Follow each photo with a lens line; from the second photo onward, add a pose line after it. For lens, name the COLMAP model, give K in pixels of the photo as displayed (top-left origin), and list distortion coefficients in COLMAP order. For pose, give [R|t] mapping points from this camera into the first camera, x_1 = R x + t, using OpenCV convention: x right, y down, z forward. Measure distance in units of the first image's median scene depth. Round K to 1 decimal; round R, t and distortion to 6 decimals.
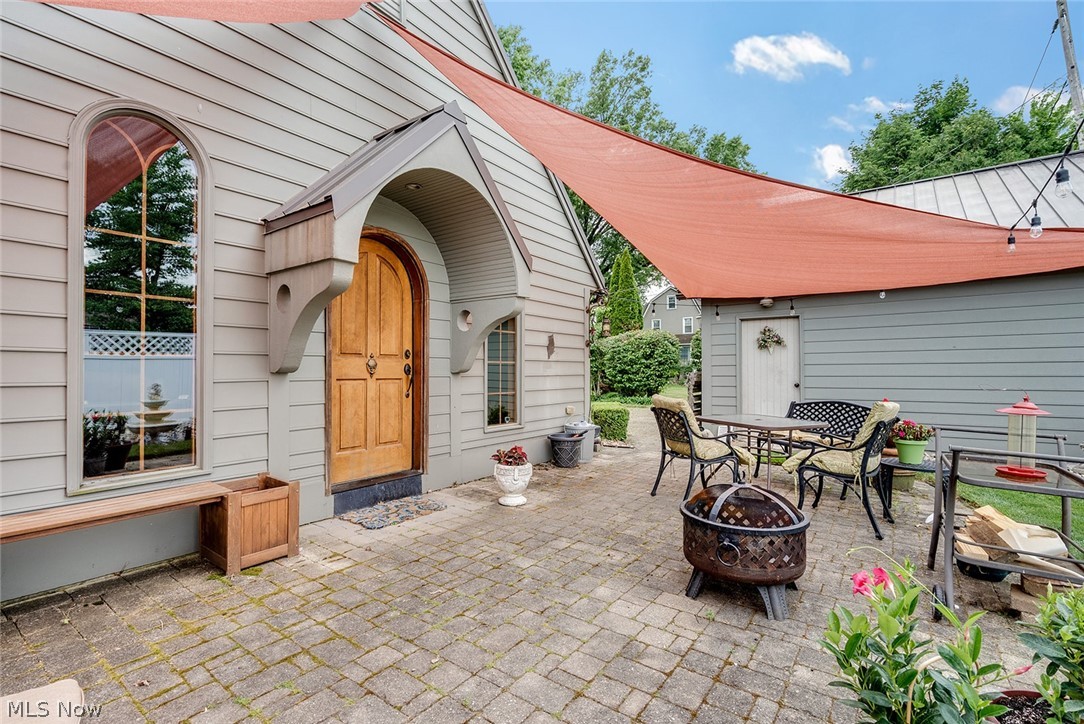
lens RADIAL K [[486.6, 0, 526.6], [0, 486.6, 366.3], [0, 0, 1]] dist [-0.011699, -0.000045]
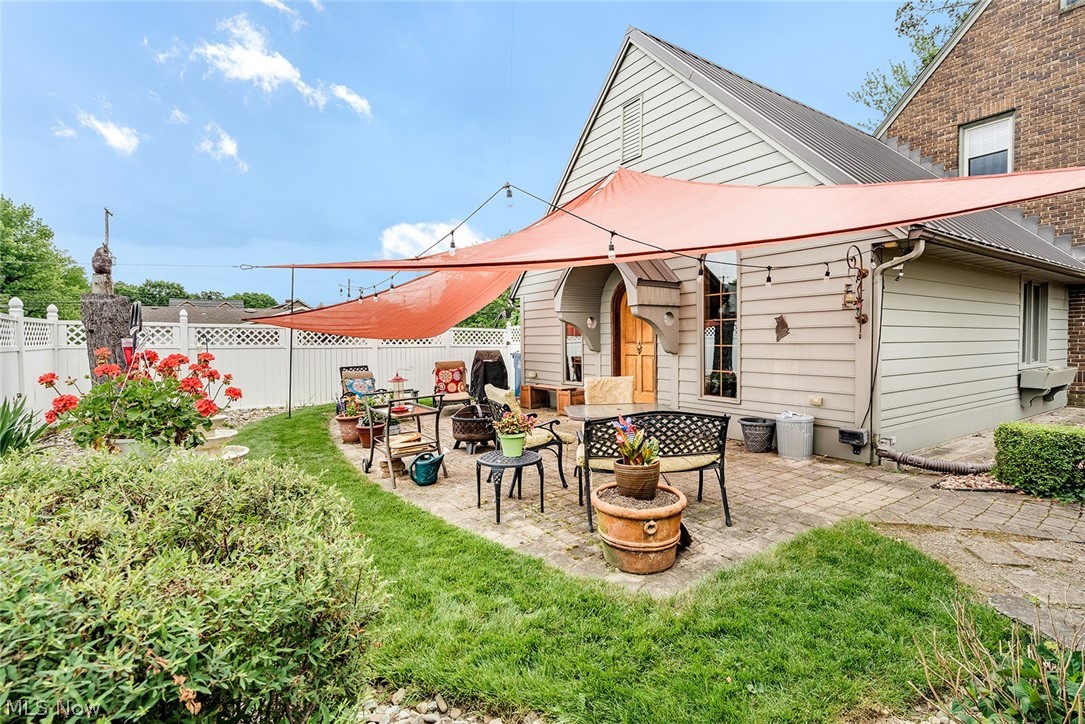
lens RADIAL K [[513.8, 0, 542.5], [0, 513.8, 362.0], [0, 0, 1]] dist [0.001232, 0.000320]
pose [[-0.325701, 0.037868, -0.944714, 1.628460], [0.011170, 0.999282, 0.036204, -0.023392], [0.945407, 0.001239, -0.325890, 1.243399]]
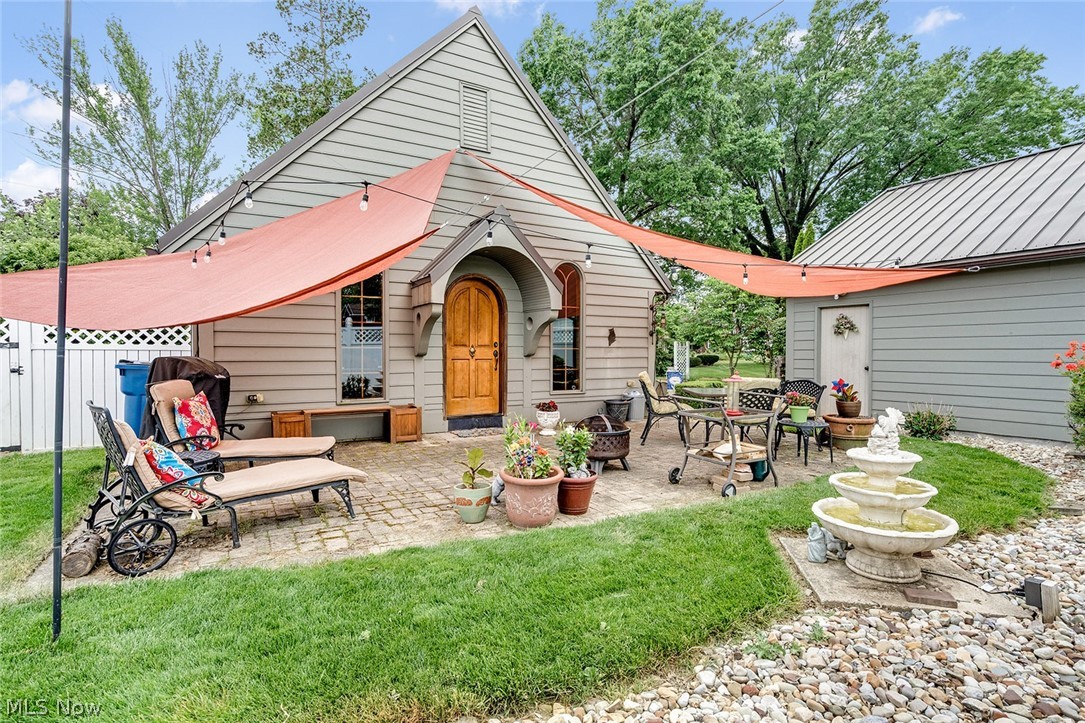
lens RADIAL K [[513.8, 0, 542.5], [0, 513.8, 361.5], [0, 0, 1]] dist [0.001232, 0.000320]
pose [[0.917414, 0.009766, -0.397814, 0.634900], [0.001575, 0.999602, 0.028171, -0.017106], [0.397930, -0.026471, 0.917034, -0.593172]]
